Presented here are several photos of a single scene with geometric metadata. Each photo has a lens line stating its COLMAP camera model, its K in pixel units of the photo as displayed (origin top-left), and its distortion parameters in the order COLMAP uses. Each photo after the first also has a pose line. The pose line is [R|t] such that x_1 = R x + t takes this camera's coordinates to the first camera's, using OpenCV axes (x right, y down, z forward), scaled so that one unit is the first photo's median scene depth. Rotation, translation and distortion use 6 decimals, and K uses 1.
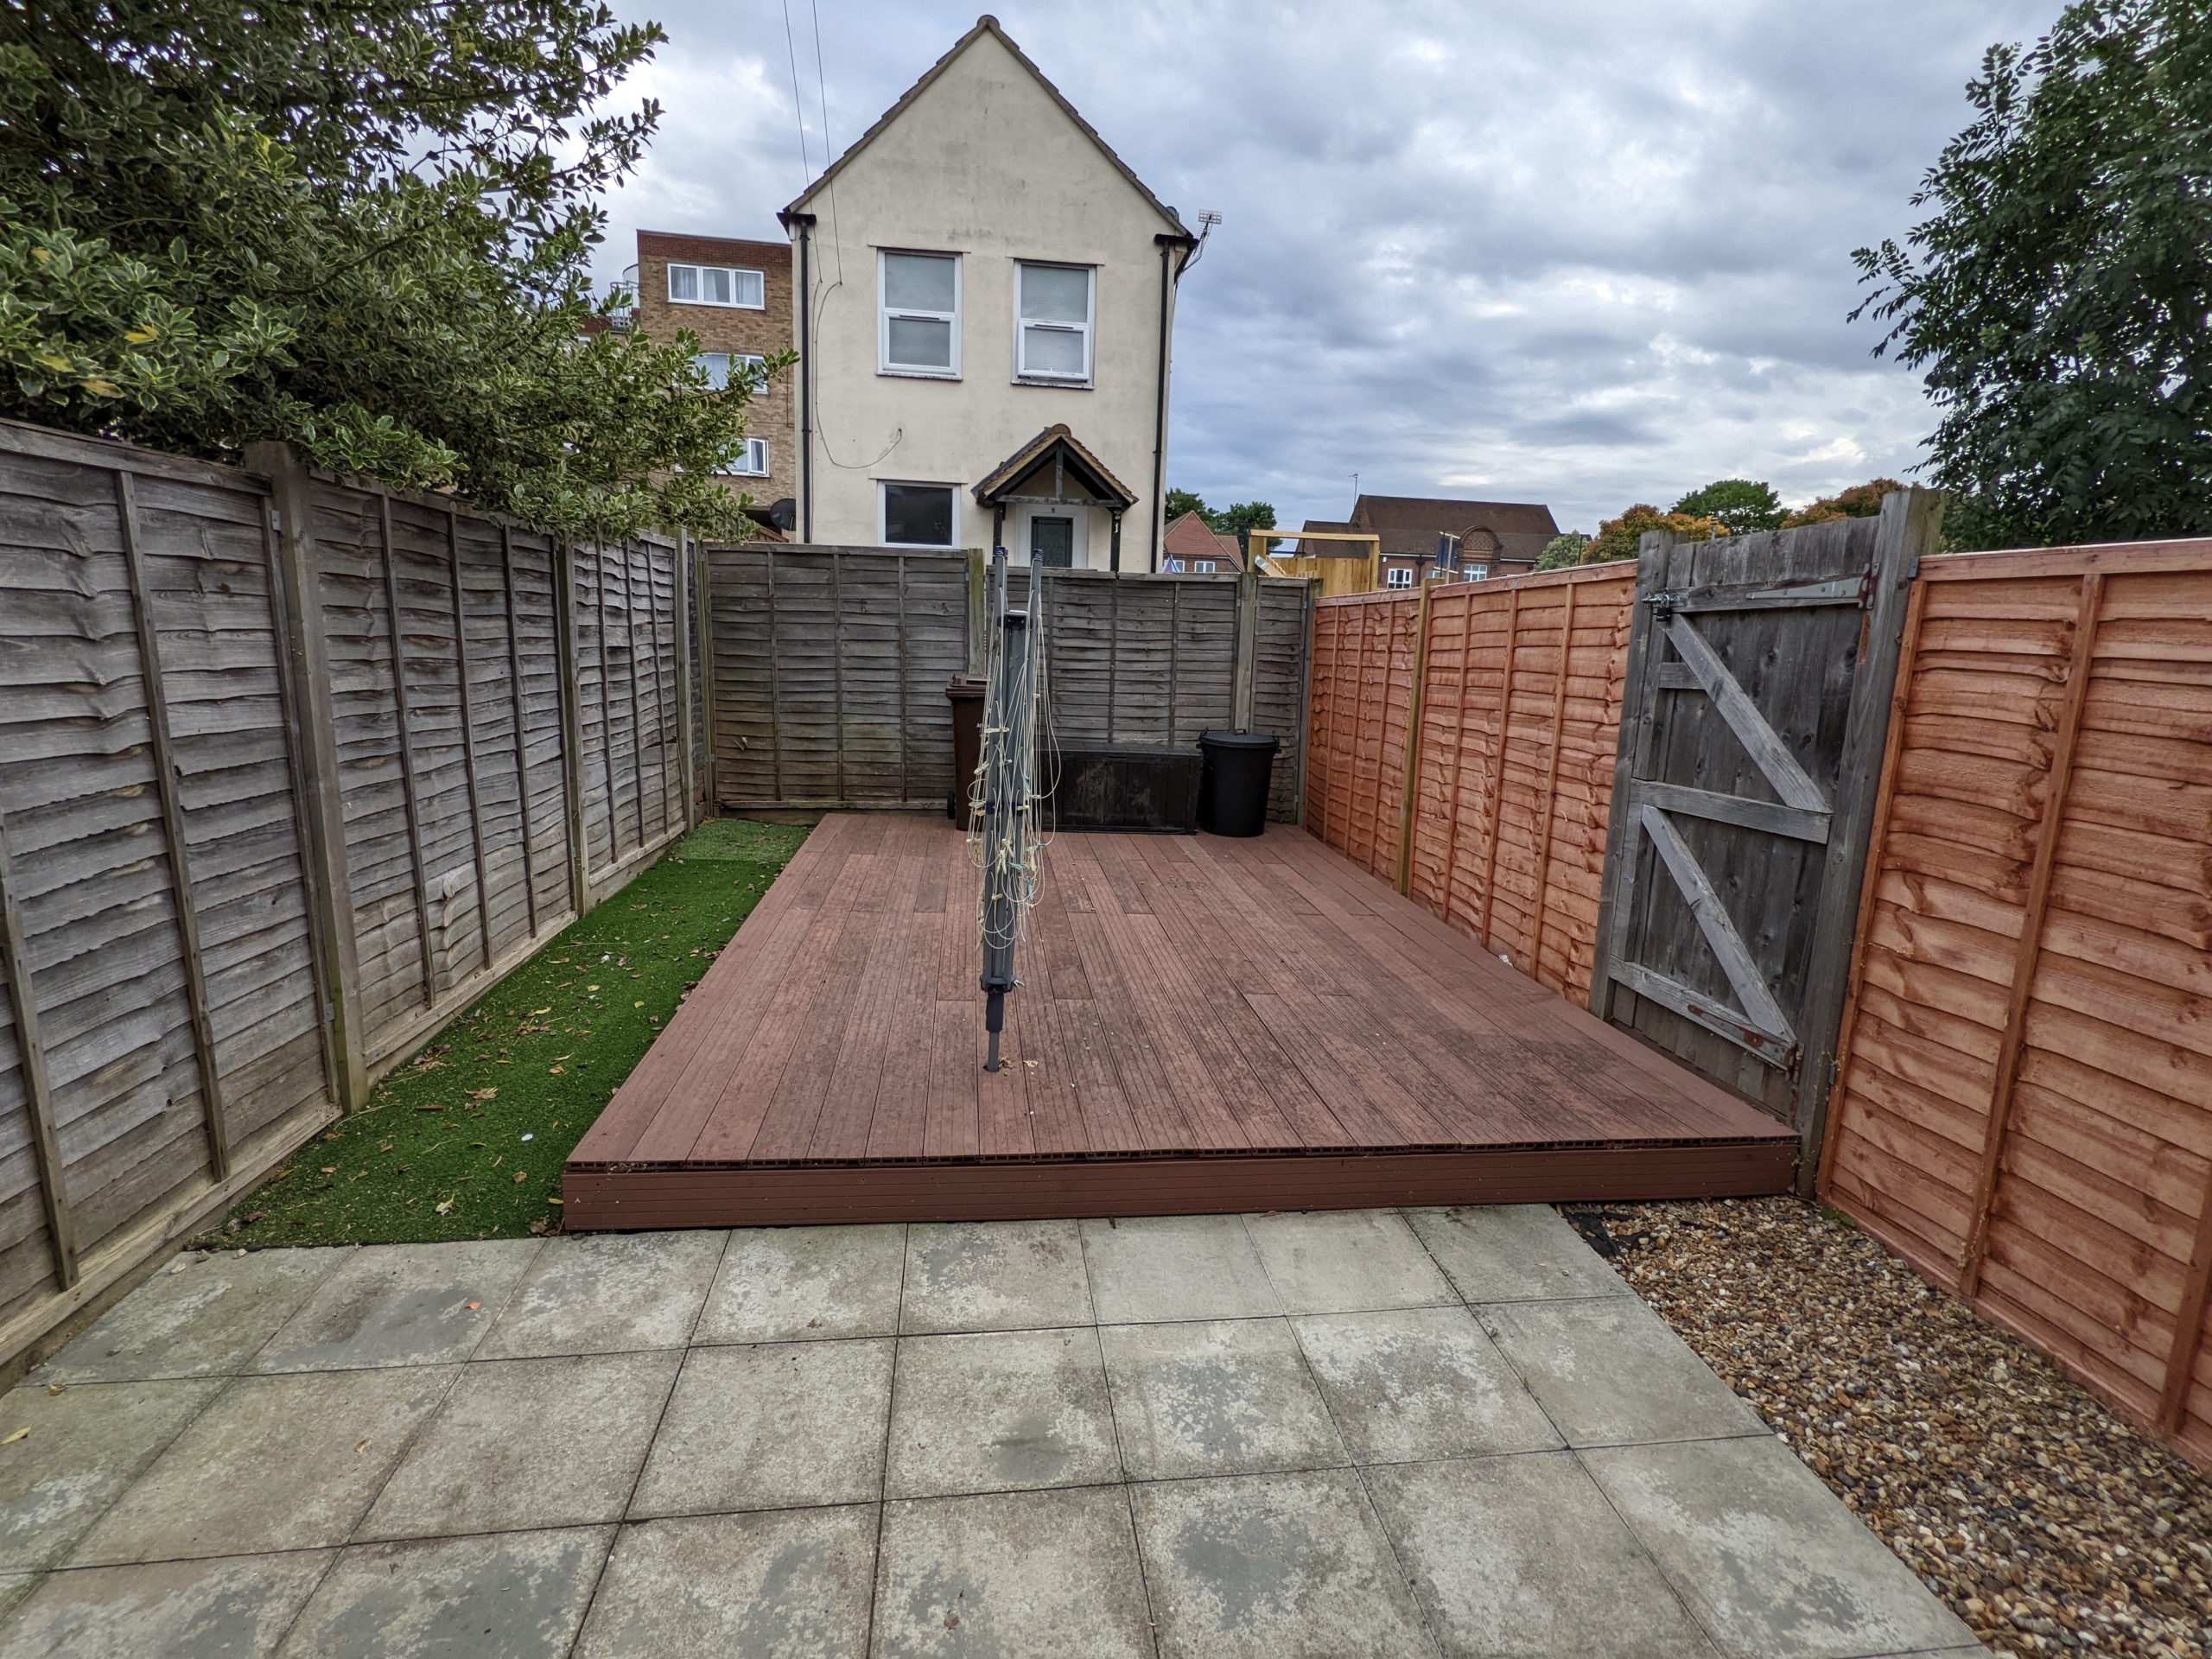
lens RADIAL K [[1030.7, 0, 1106.9], [0, 1030.7, 836.0], [0, 0, 1]] dist [0.000747, 0.000011]
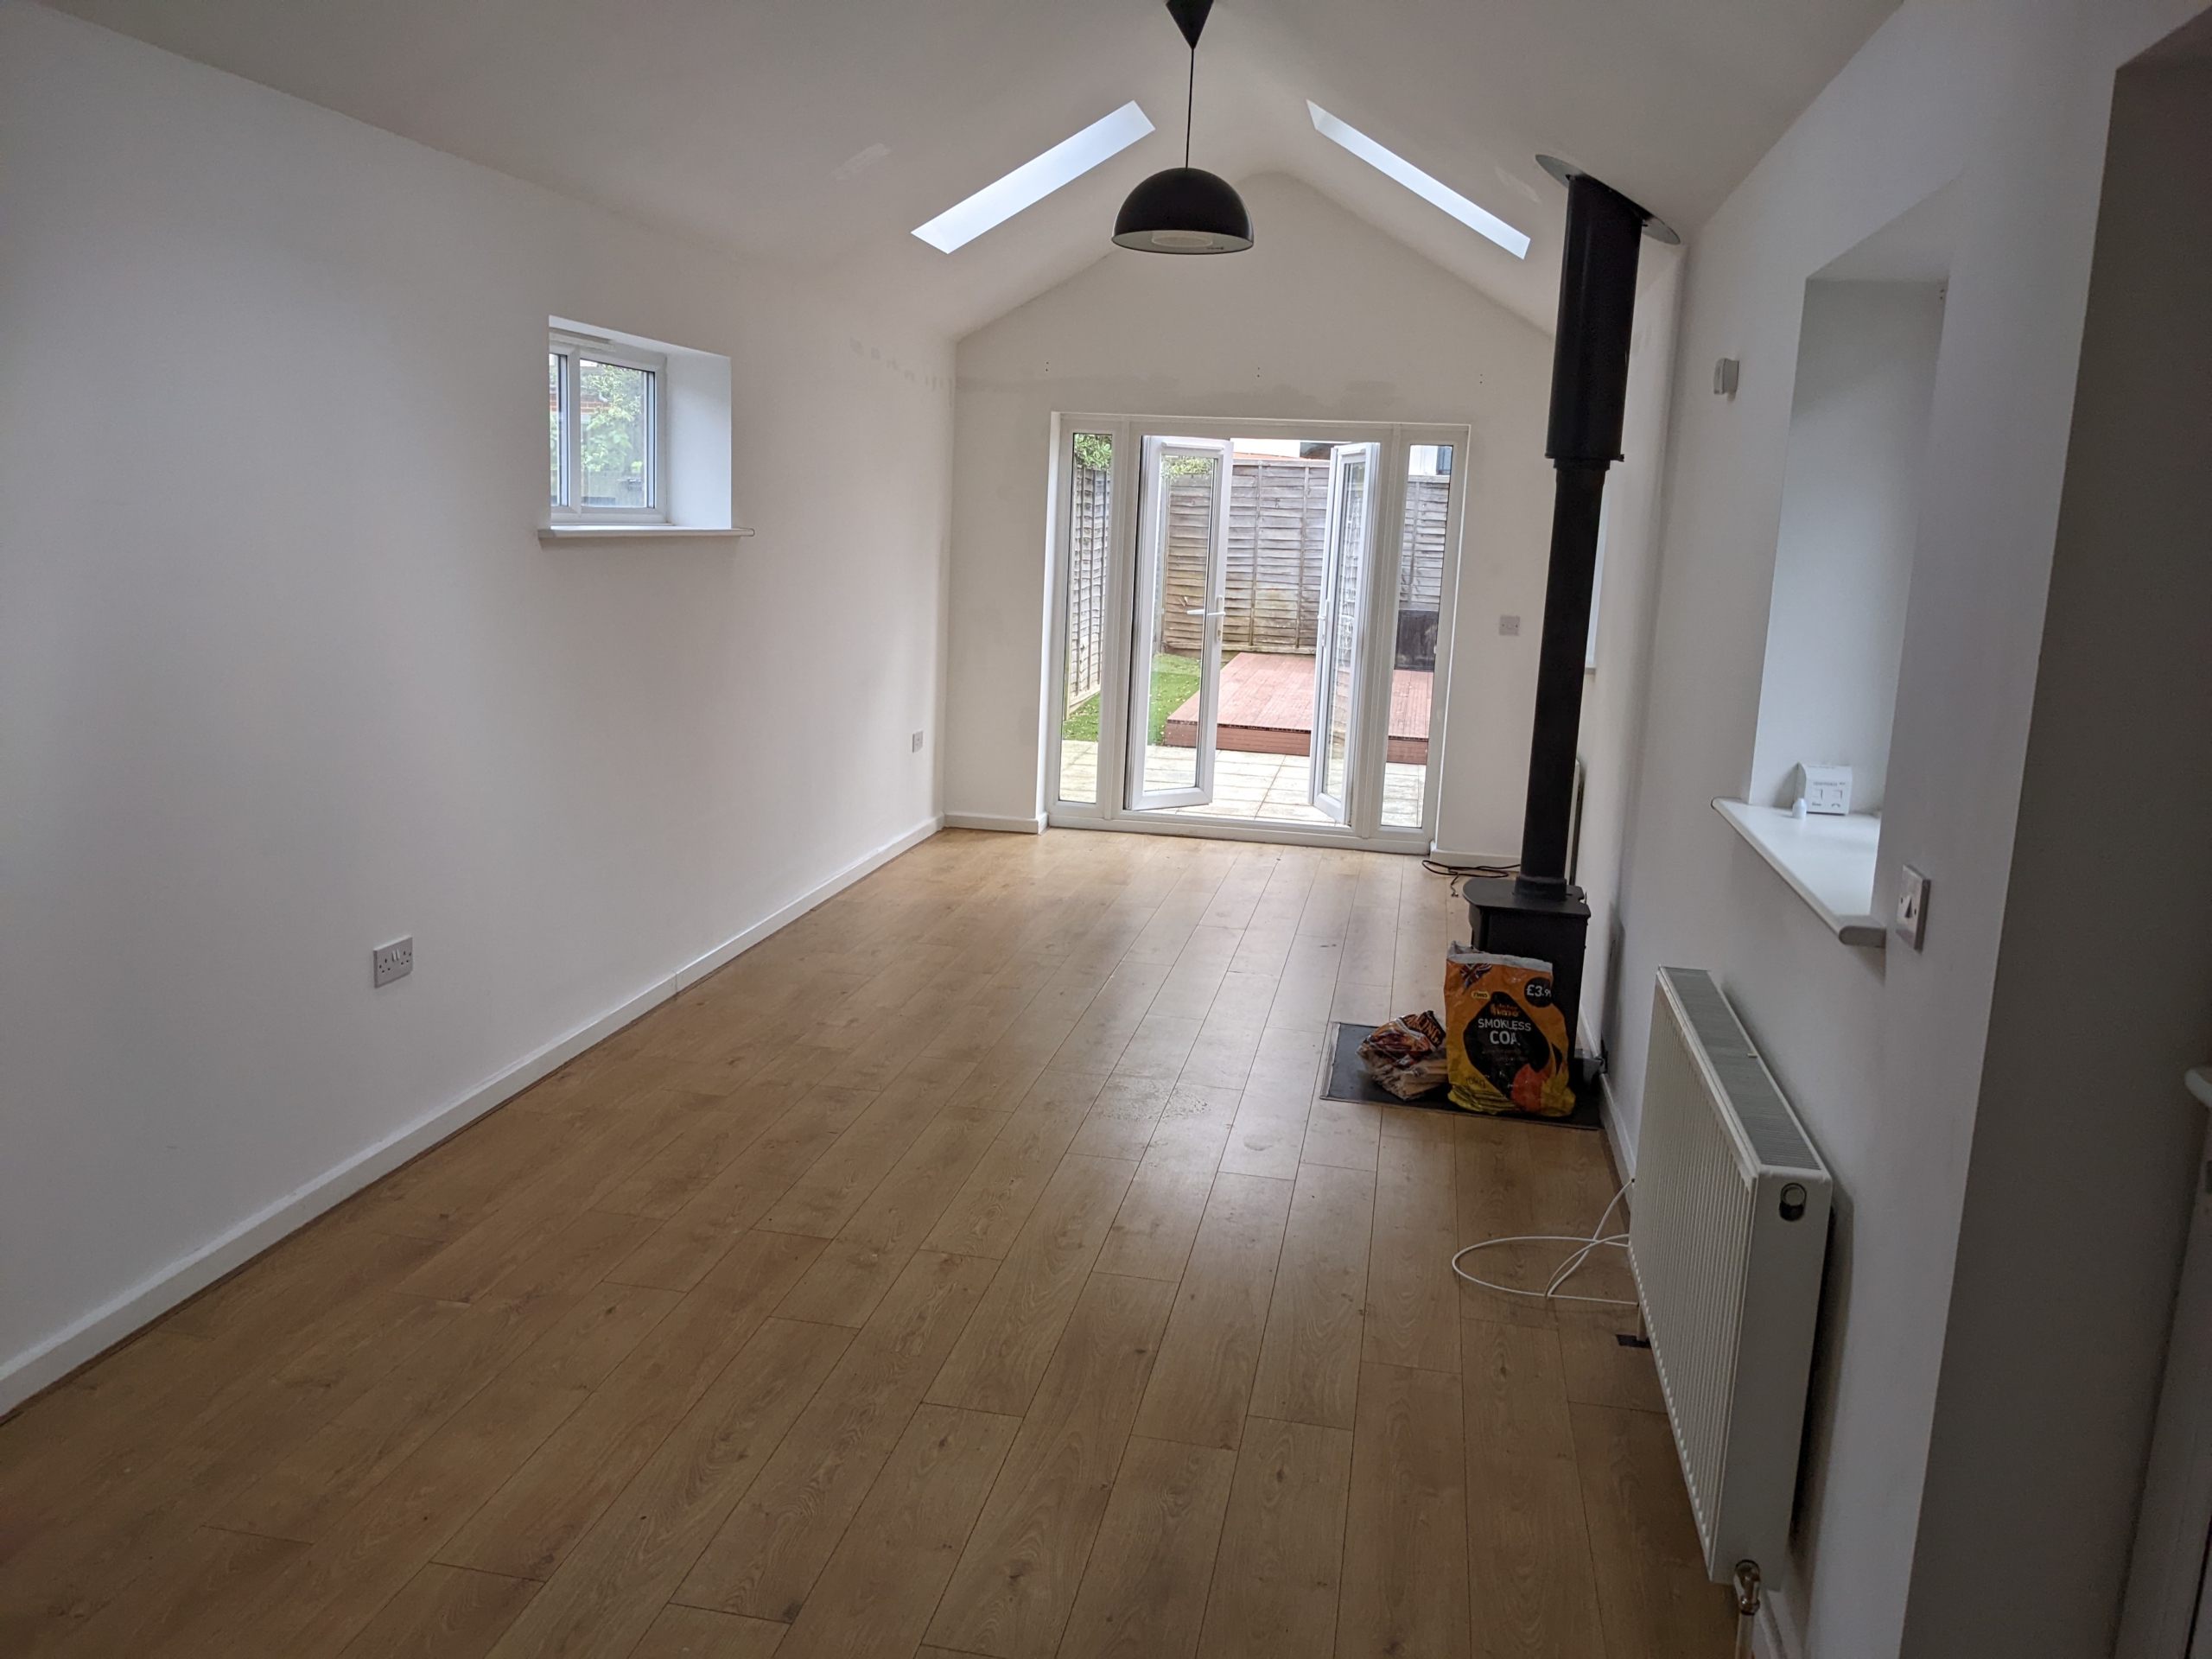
lens RADIAL K [[1740.7, 0, 1099.8], [0, 1740.7, 827.7], [0, 0, 1]] dist [0.002880, 0.000158]
pose [[0.951409, 0.063759, -0.301256, 0.258253], [-0.066339, 0.997796, 0.001668, 0.214703], [0.300698, 0.018398, 0.953542, -1.240827]]
